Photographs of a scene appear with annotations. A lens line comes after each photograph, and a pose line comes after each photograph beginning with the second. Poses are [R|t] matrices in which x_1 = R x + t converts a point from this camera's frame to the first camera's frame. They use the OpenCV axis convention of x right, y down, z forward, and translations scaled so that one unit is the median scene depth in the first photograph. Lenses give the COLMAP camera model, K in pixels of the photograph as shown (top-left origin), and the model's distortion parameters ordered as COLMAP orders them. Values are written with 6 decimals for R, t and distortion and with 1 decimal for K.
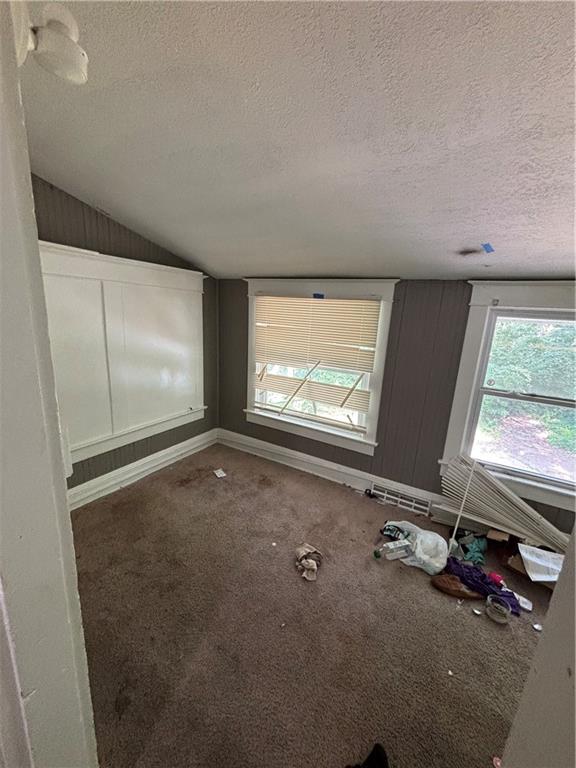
lens RADIAL K [[313.1, 0, 288.0], [0, 313.1, 384.0], [0, 0, 1]] dist [0.011165, 0.000242]
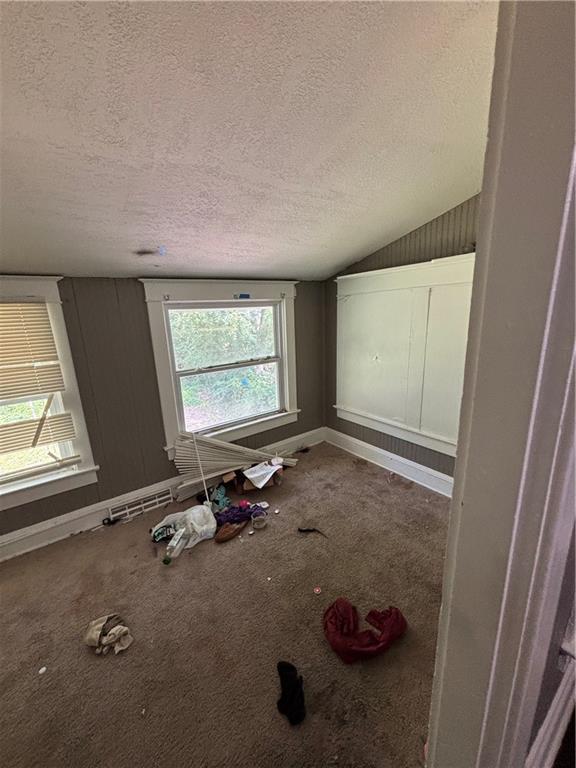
lens RADIAL K [[312.9, 0, 287.8], [0, 312.9, 381.7], [0, 0, 1]] dist [-0.000898, 0.000084]
pose [[0.411869, -0.284411, 0.865722, -0.230233], [0.276302, 0.944297, 0.178774, -0.049340], [-0.868344, 0.165569, 0.467511, 0.124168]]
